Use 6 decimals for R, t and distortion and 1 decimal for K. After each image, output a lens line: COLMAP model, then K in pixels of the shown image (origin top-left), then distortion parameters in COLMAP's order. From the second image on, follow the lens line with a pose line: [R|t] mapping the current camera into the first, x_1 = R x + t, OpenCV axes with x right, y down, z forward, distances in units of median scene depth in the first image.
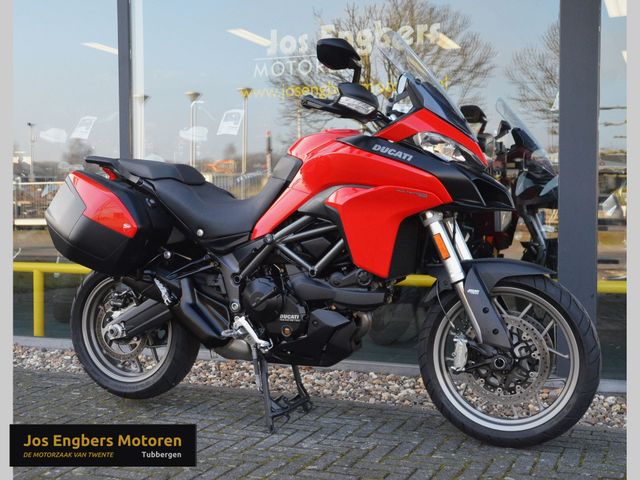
lens RADIAL K [[797.7, 0, 318.4], [0, 797.7, 253.5], [0, 0, 1]] dist [0.044030, 0.000000]
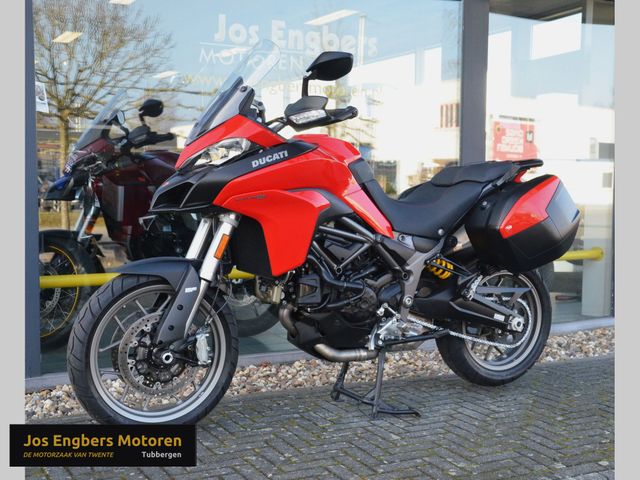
lens RADIAL K [[883.3, 0, 319.6], [0, 883.3, 251.6], [0, 0, 1]] dist [0.039781, 0.000000]
pose [[0.622597, -0.049819, 0.780955, -1.117901], [0.034491, 0.998749, 0.036215, -0.046362], [-0.781782, 0.004389, 0.623536, 0.360980]]
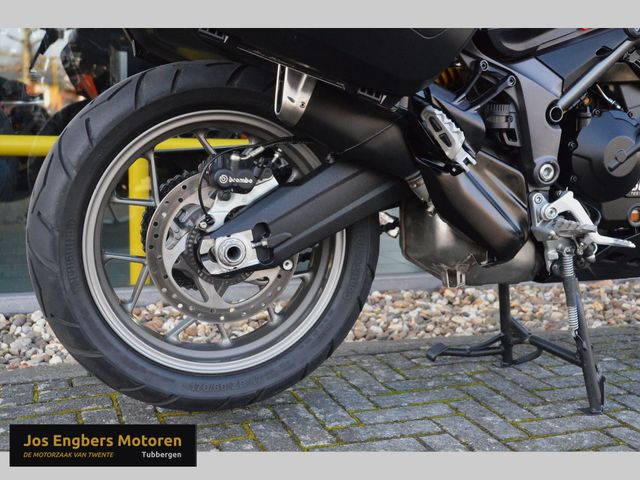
lens RADIAL K [[797.7, 0, 326.8], [0, 797.7, 252.3], [0, 0, 1]] dist [0.044030, 0.000000]
pose [[0.713829, -0.083740, 0.695295, -0.537327], [0.012636, 0.994204, 0.106768, 0.061257], [-0.700206, -0.067428, 0.710750, 0.746963]]
